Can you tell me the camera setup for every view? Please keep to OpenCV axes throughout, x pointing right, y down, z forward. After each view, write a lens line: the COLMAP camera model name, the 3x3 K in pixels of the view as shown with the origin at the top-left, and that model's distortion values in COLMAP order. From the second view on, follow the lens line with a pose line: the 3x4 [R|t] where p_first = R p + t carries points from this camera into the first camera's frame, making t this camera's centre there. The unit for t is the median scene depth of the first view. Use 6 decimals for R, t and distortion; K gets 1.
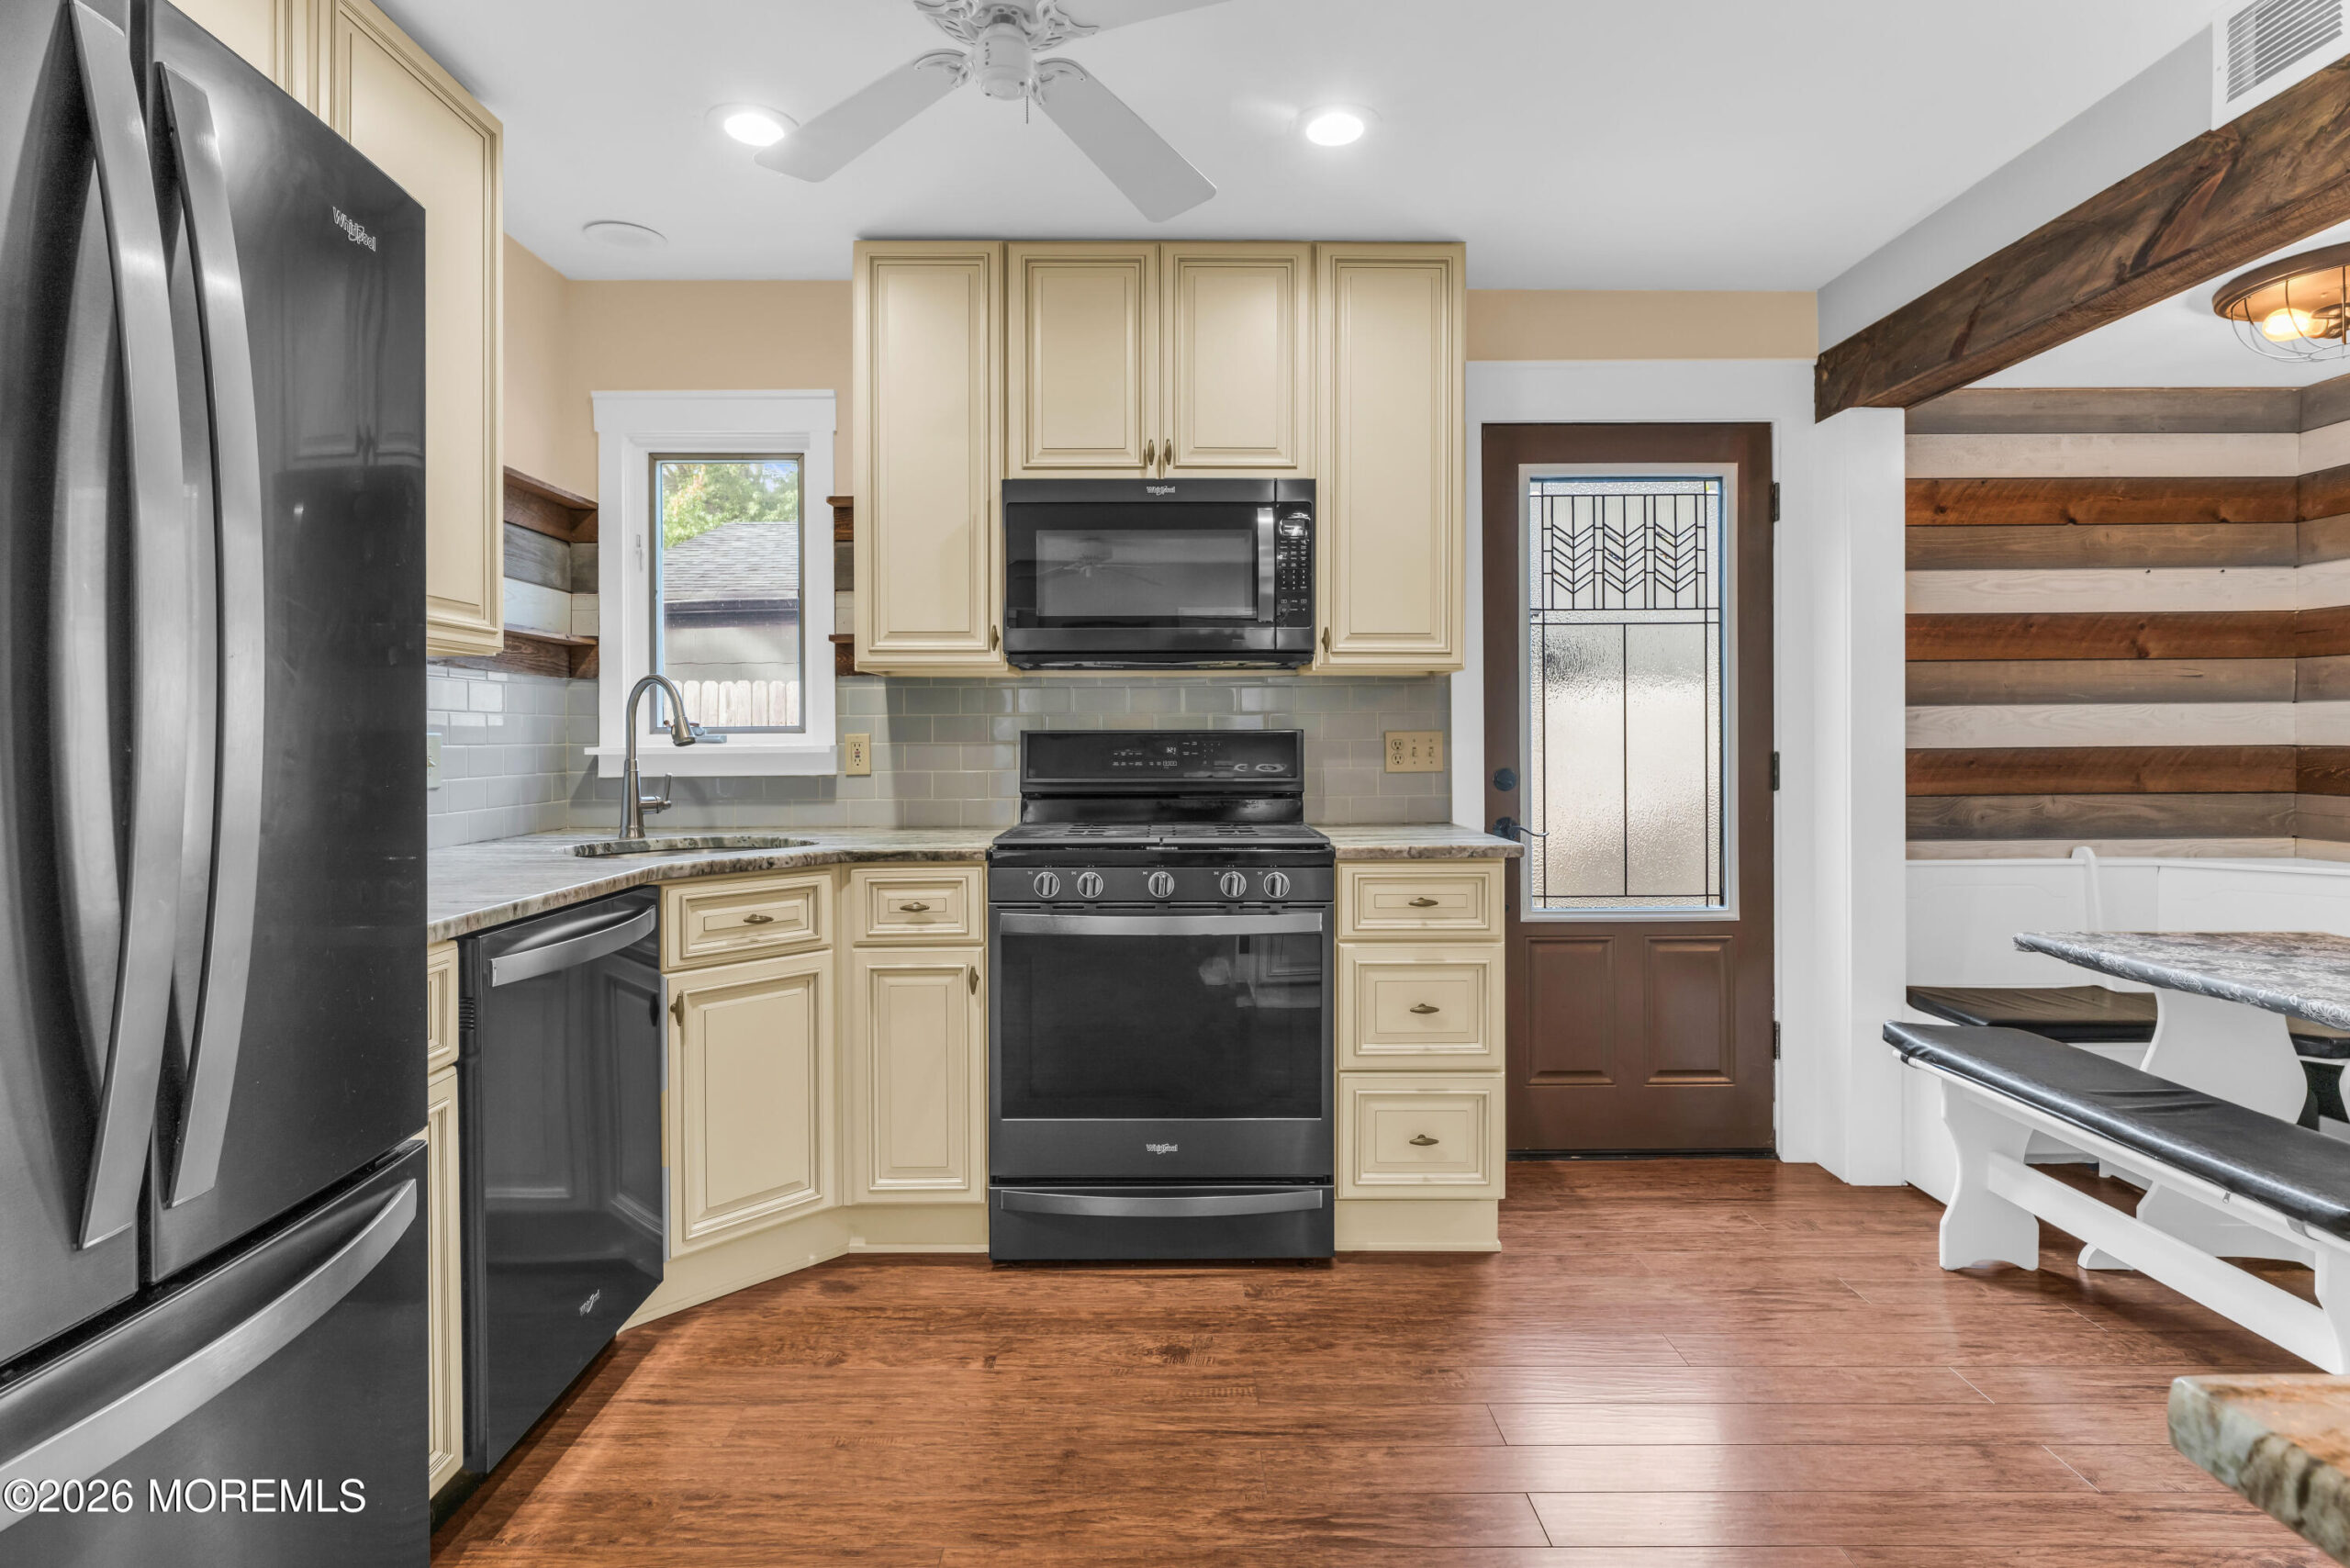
lens RADIAL K [[1092.1, 0, 1235.4], [0, 1092.1, 746.6], [0, 0, 1]] dist [-0.000991, -0.001138]
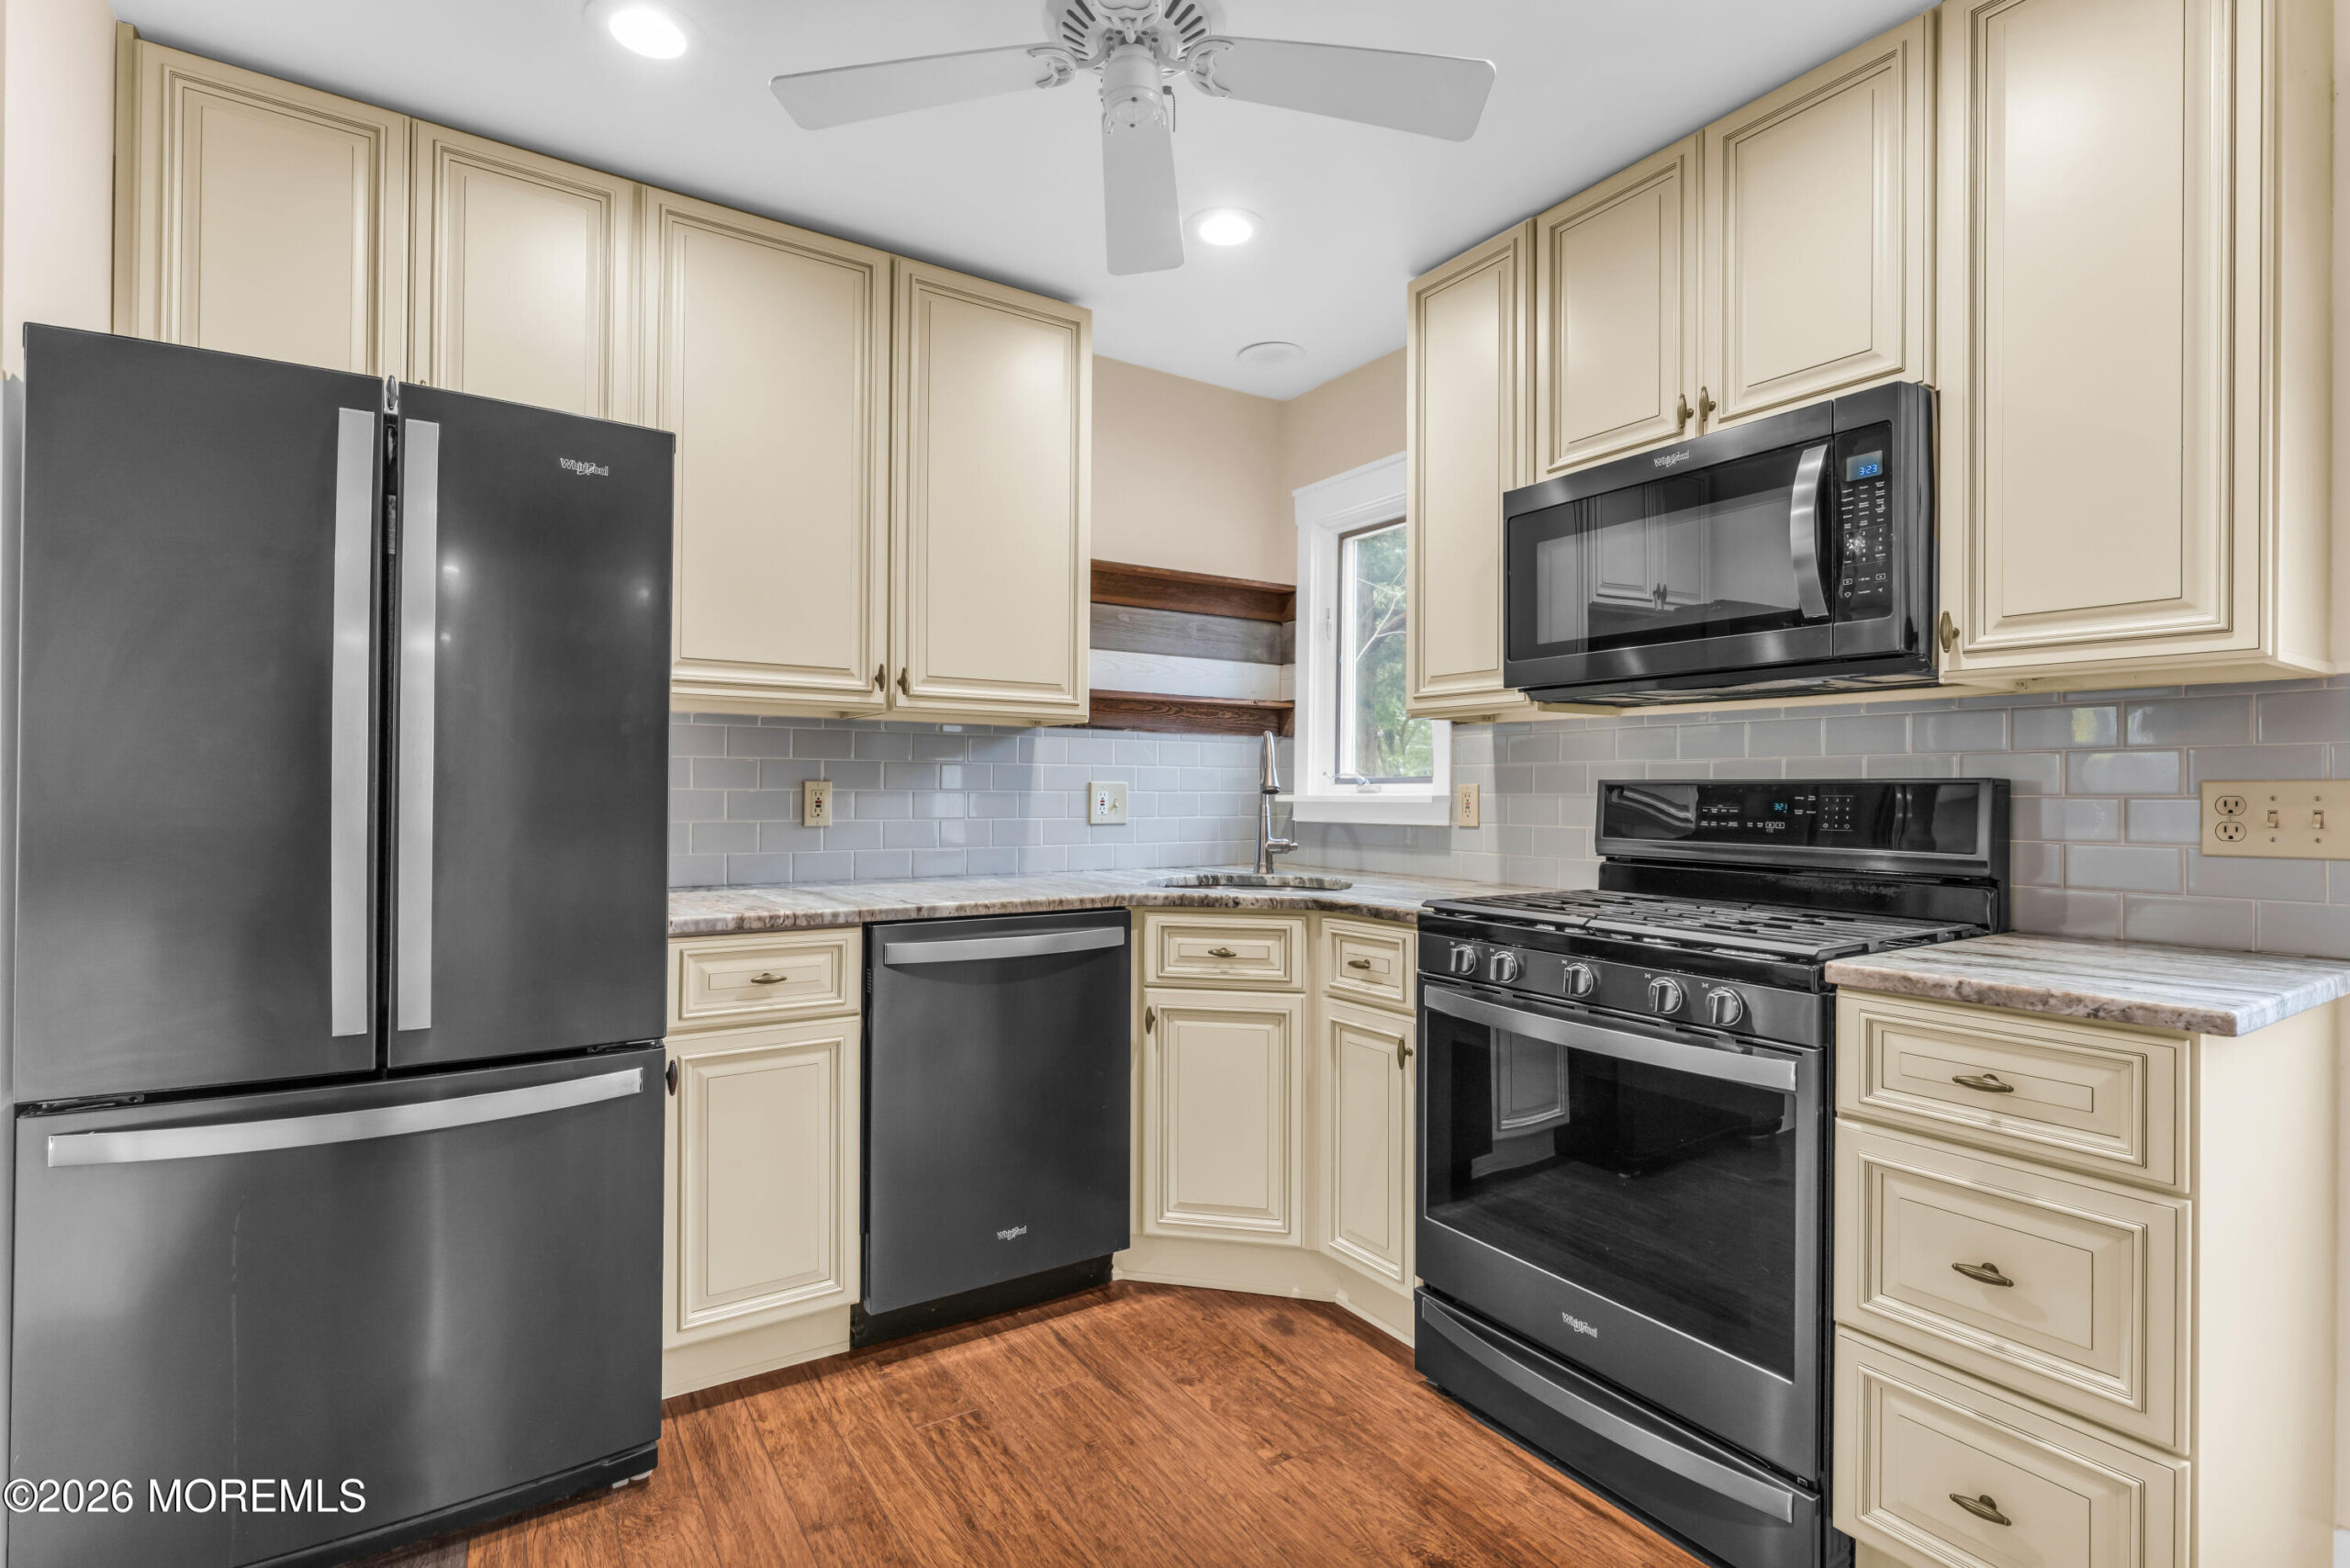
lens RADIAL K [[1092.1, 0, 1217.7], [0, 1092.1, 787.8], [0, 0, 1]] dist [-0.000991, -0.001138]
pose [[0.548722, 0.004128, -0.835994, 0.432685], [-0.013993, 0.999893, -0.004247, -0.001348], [0.835888, 0.014028, 0.548721, 0.365738]]
